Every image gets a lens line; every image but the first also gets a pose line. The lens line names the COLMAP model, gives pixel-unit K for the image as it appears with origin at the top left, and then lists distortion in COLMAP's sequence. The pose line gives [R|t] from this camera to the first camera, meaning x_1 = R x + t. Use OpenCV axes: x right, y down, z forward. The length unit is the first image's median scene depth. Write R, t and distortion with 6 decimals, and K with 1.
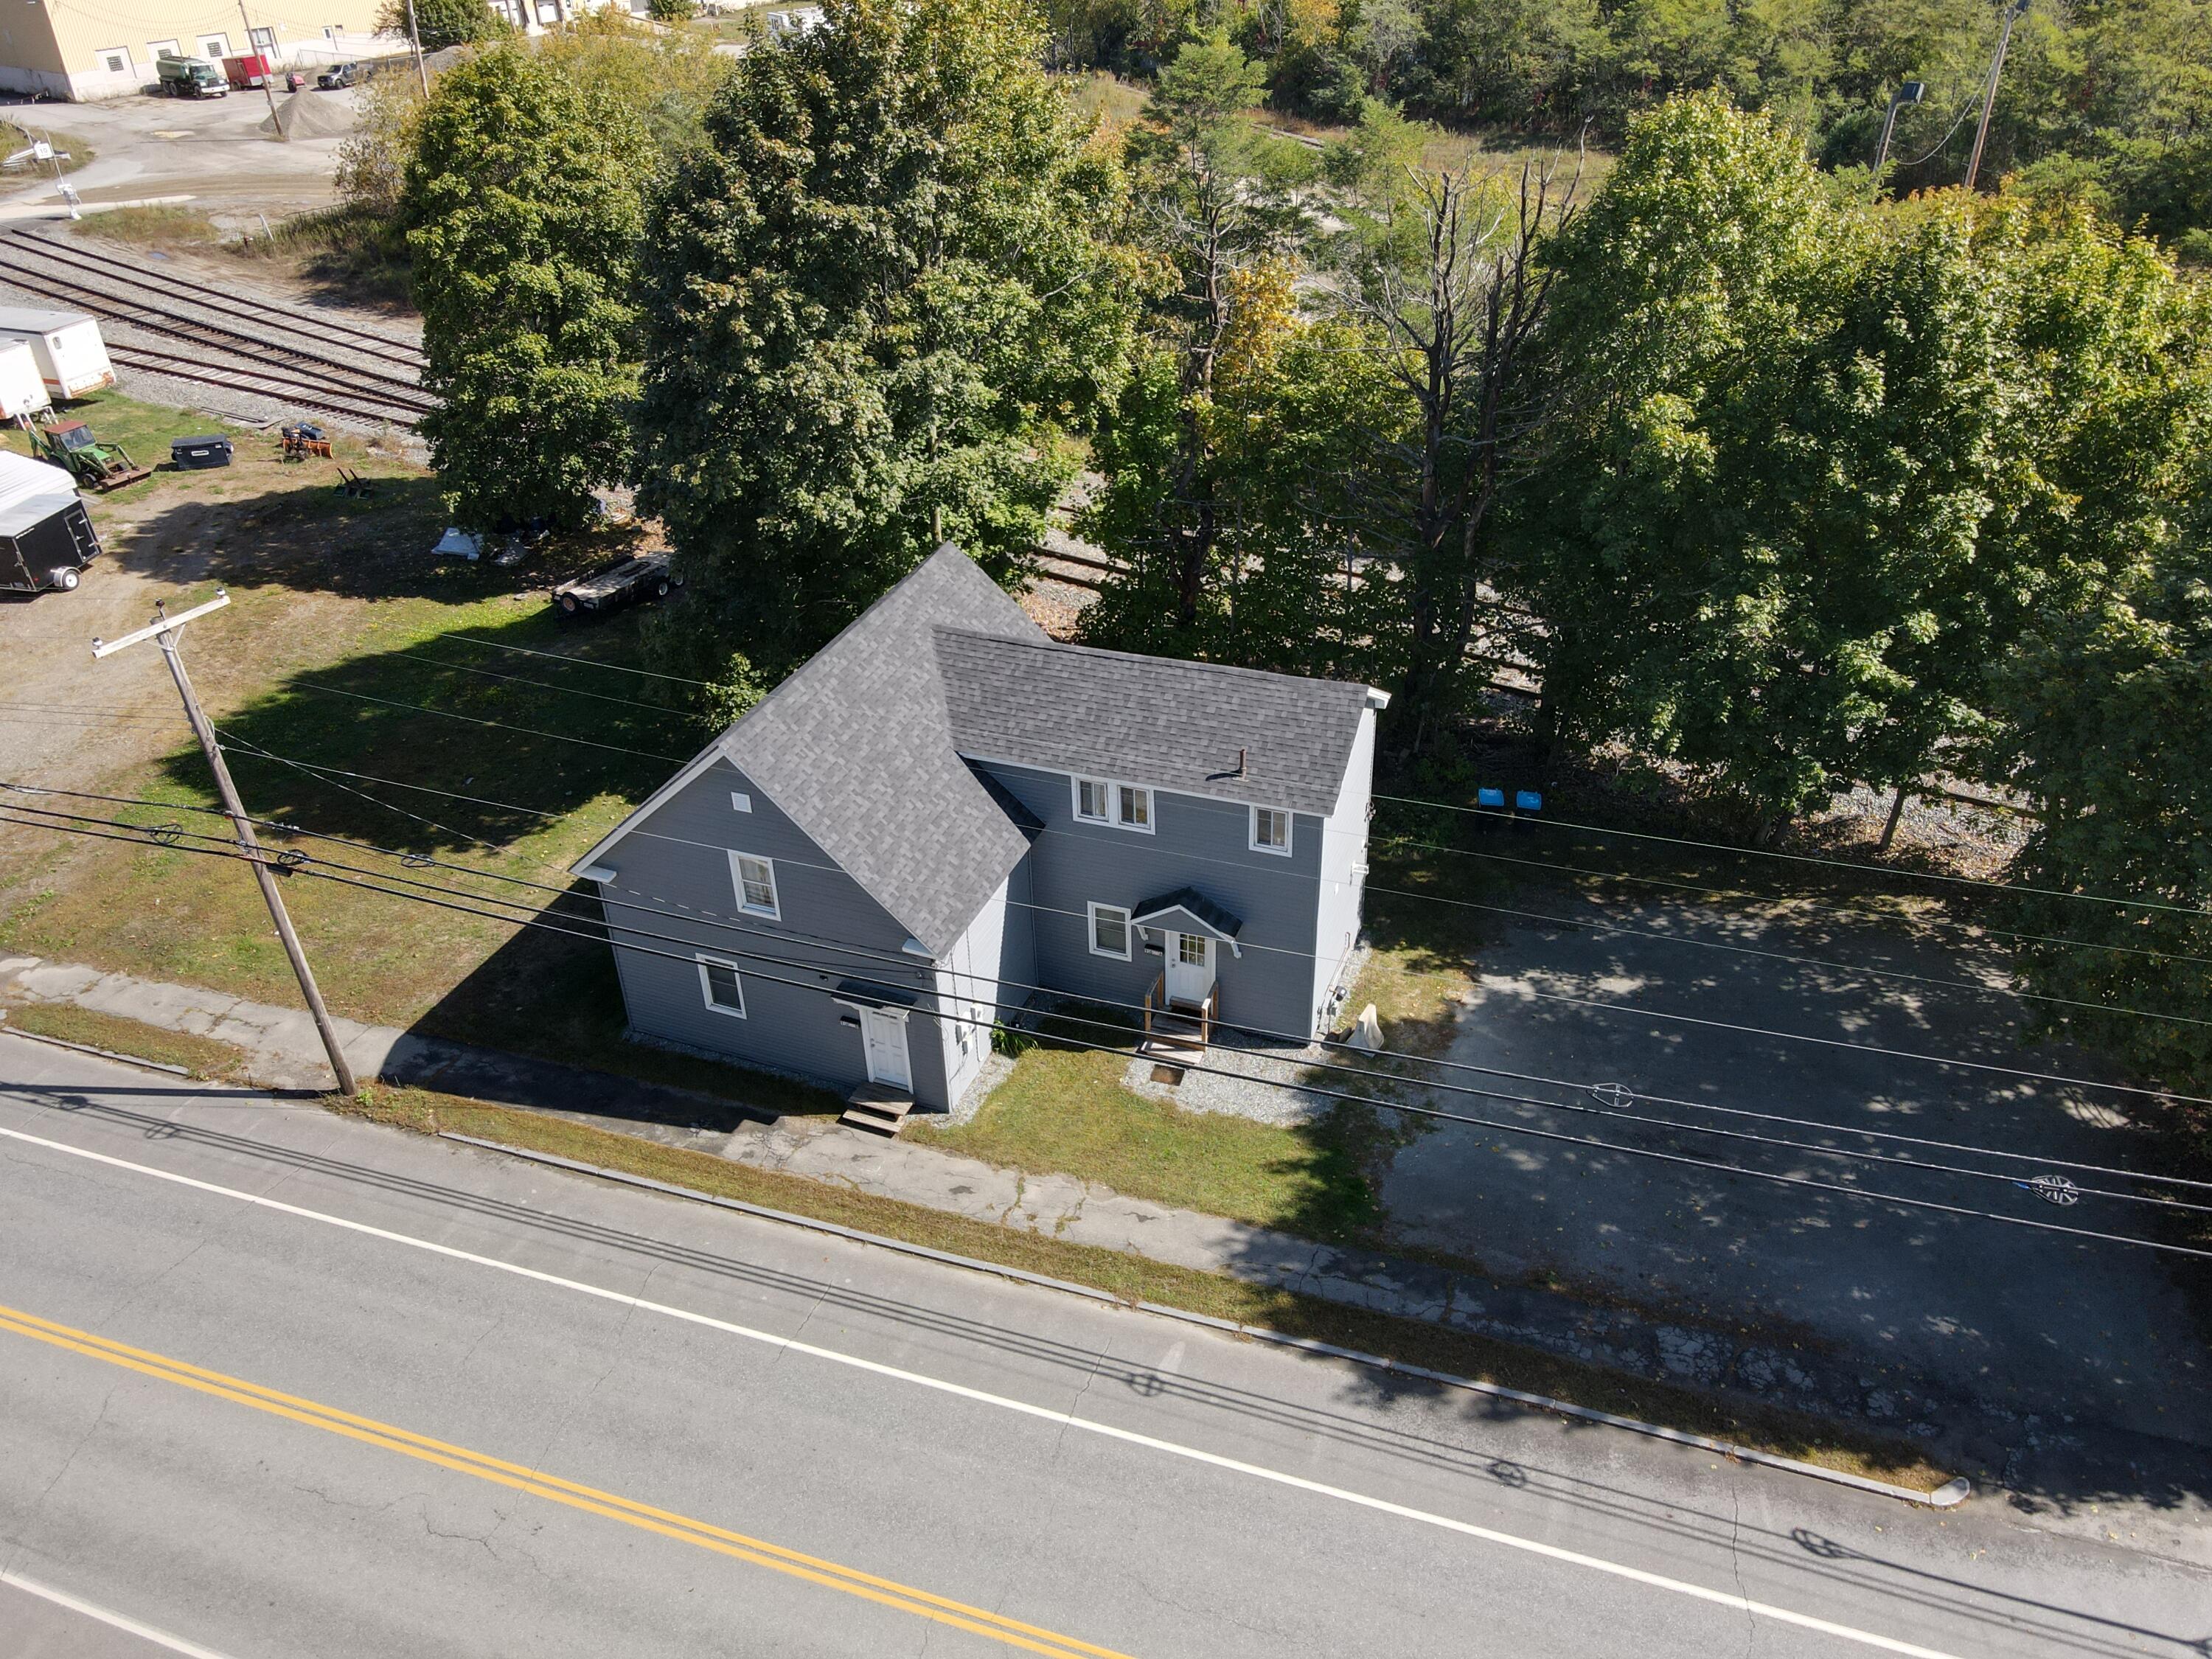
lens RADIAL K [[1616.9, 0, 1107.1], [0, 1616.9, 821.6], [0, 0, 1]] dist [0.016561, 0.005358]
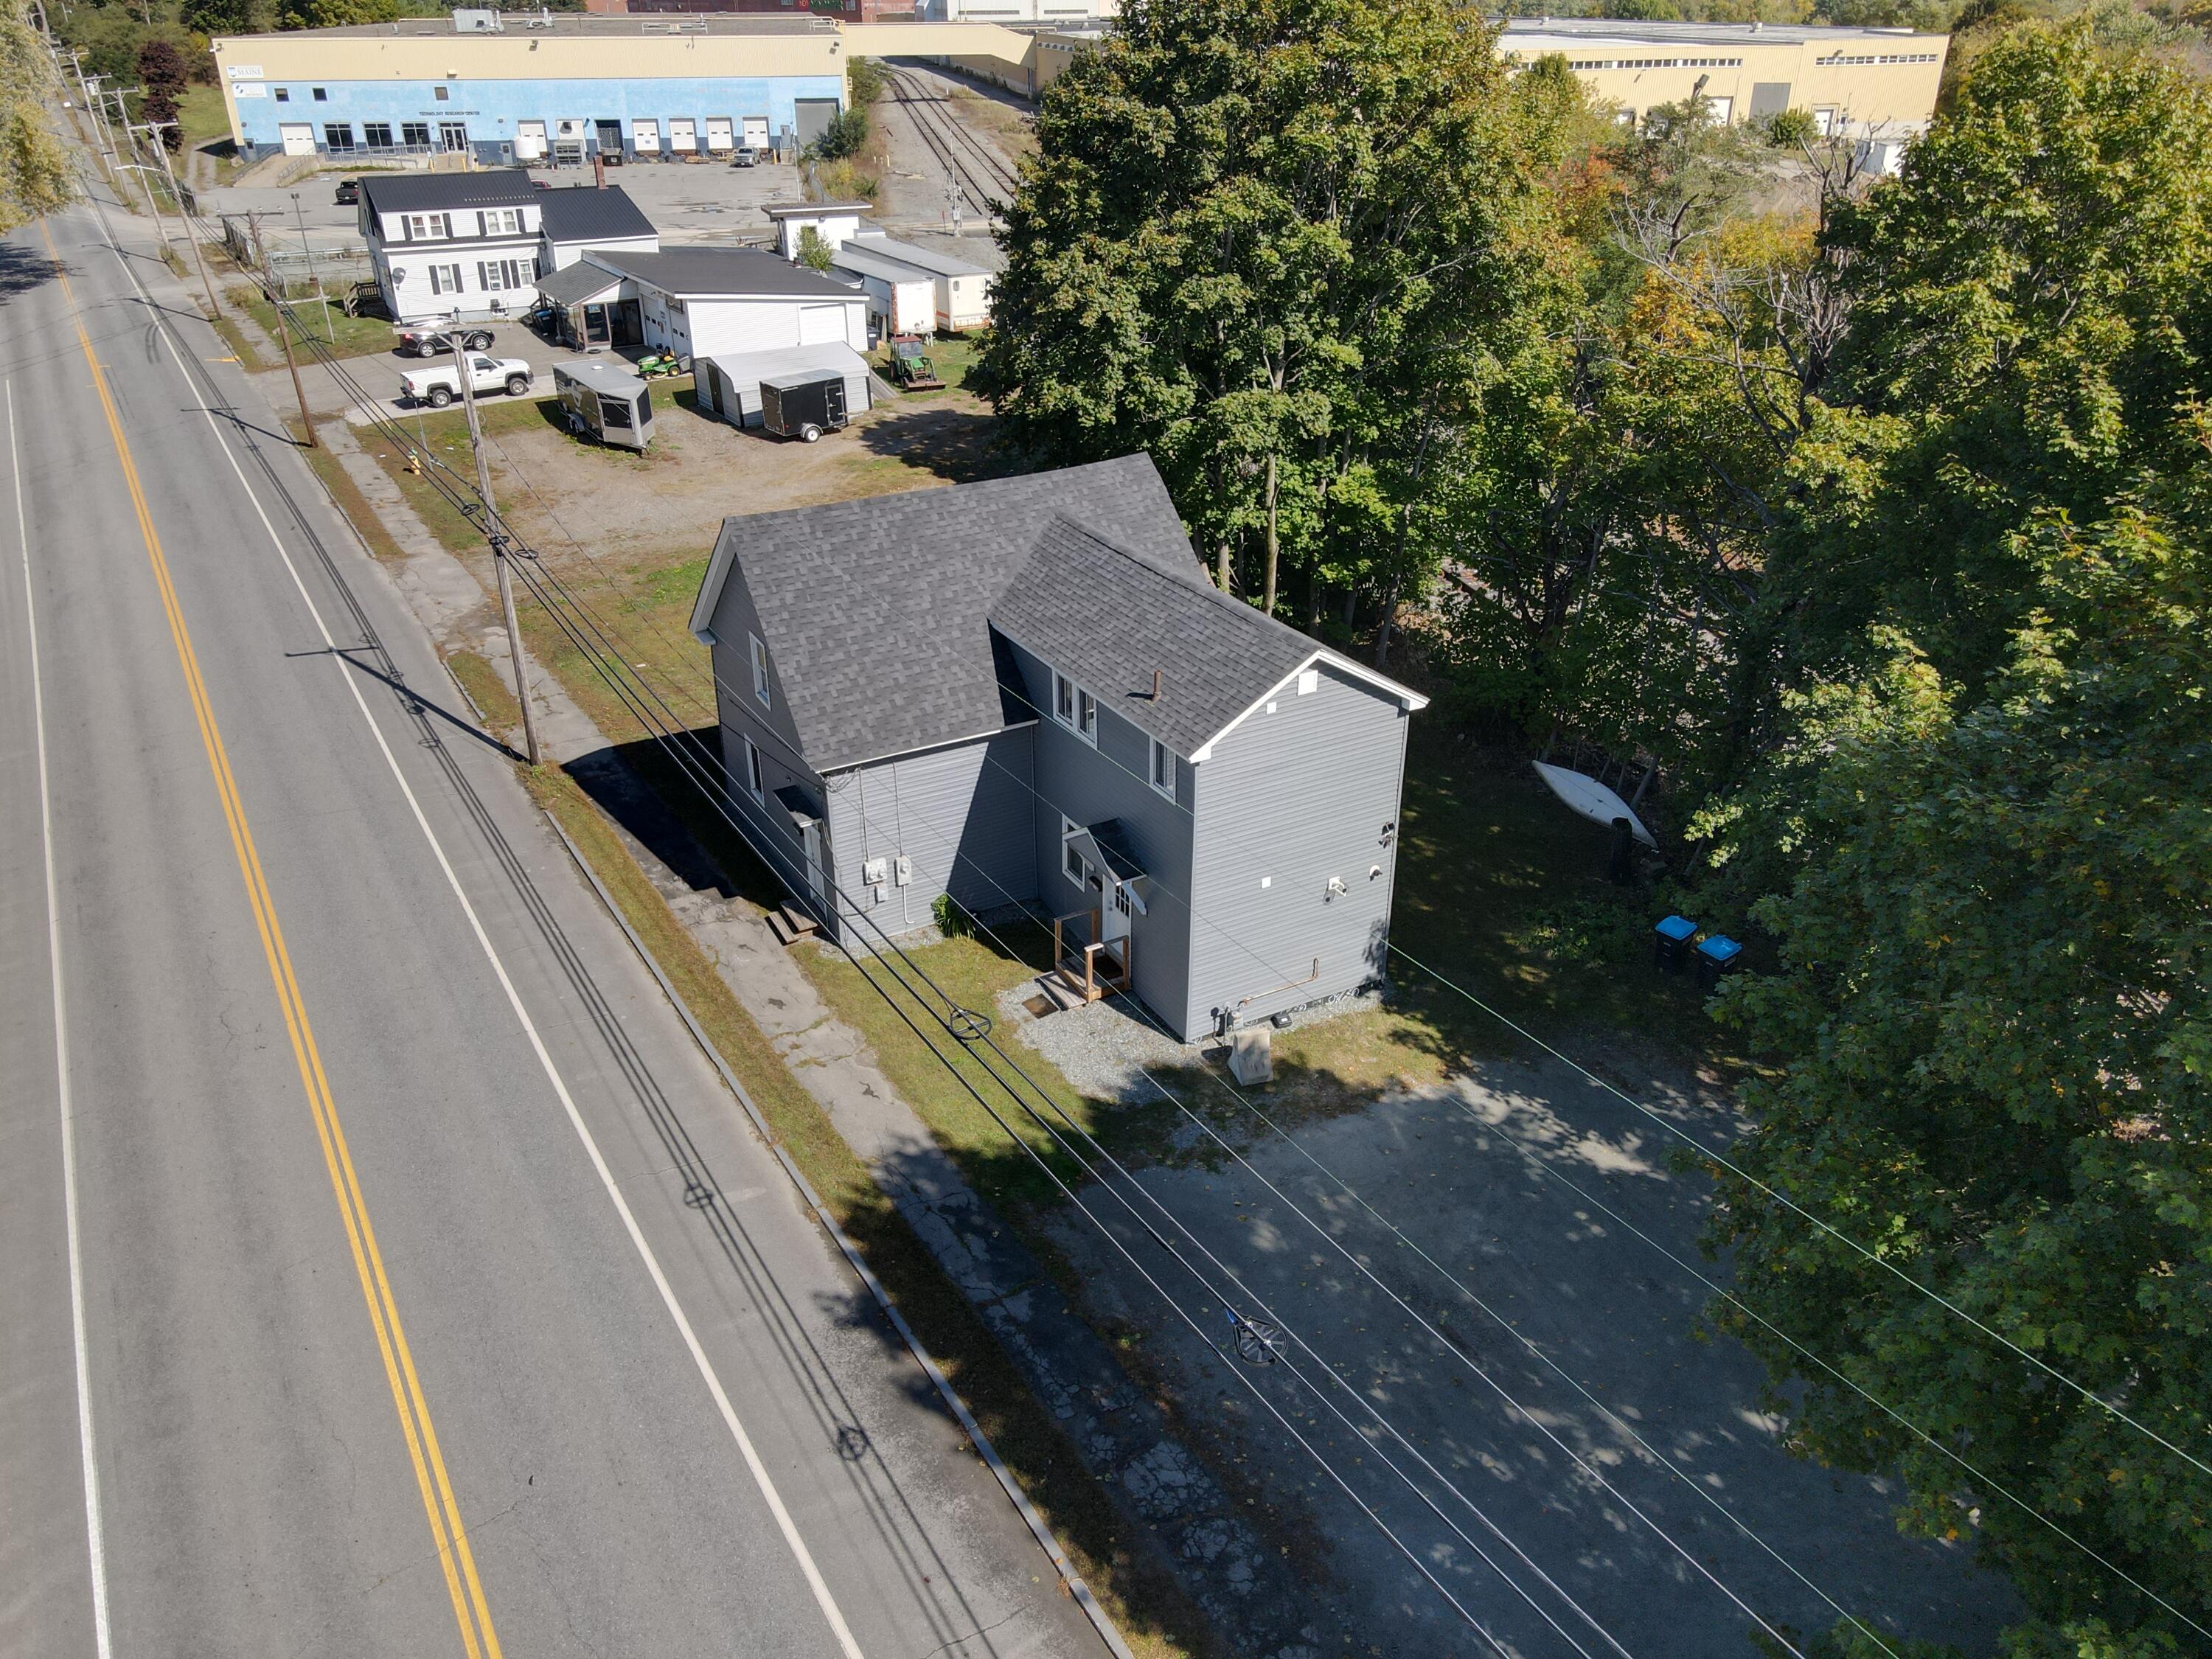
lens RADIAL K [[1624.1, 0, 1107.5], [0, 1624.1, 818.9], [0, 0, 1]] dist [0.004920, 0.007064]
pose [[0.767404, 0.311834, -0.560224, 0.543740], [-0.357179, 0.933542, 0.030362, 0.014579], [0.532461, 0.176800, 0.827784, 0.224284]]
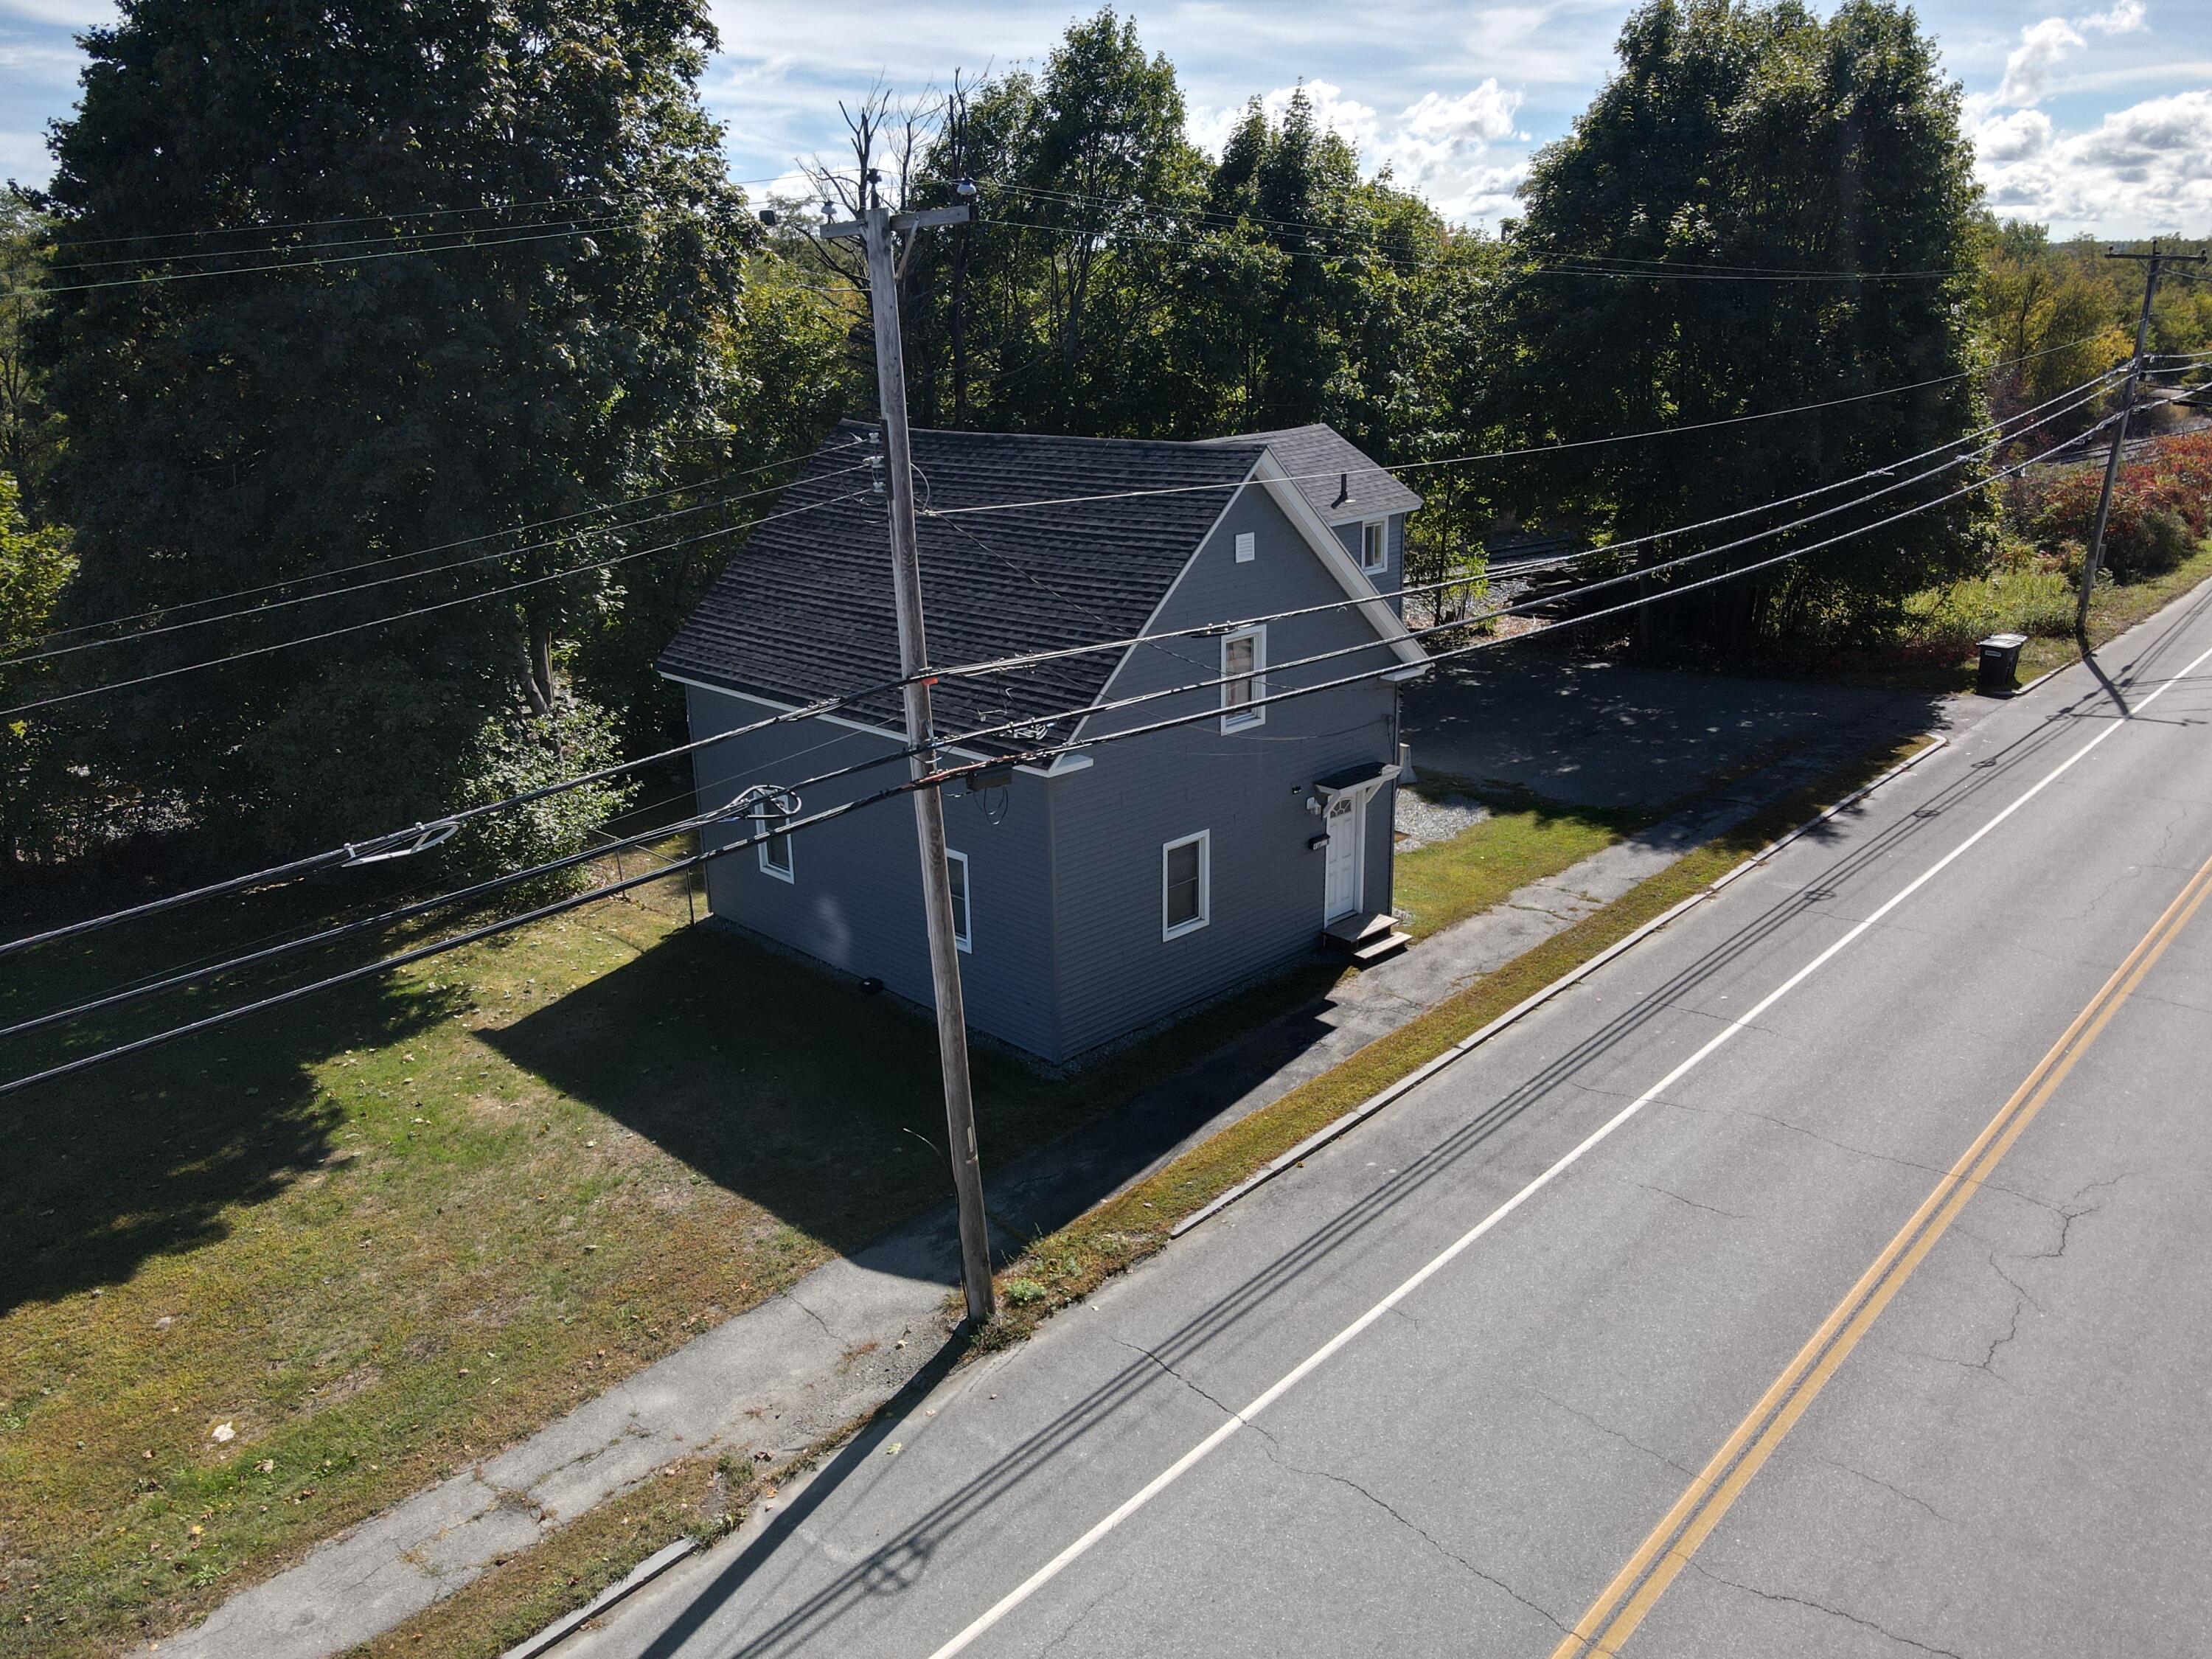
lens RADIAL K [[1616.9, 0, 1107.1], [0, 1616.9, 821.6], [0, 0, 1]] dist [0.016561, 0.005358]
pose [[0.410478, -0.262775, 0.873188, -0.831131], [0.504900, 0.862889, 0.022326, 0.043285], [-0.759331, 0.431709, 0.486872, 0.650573]]
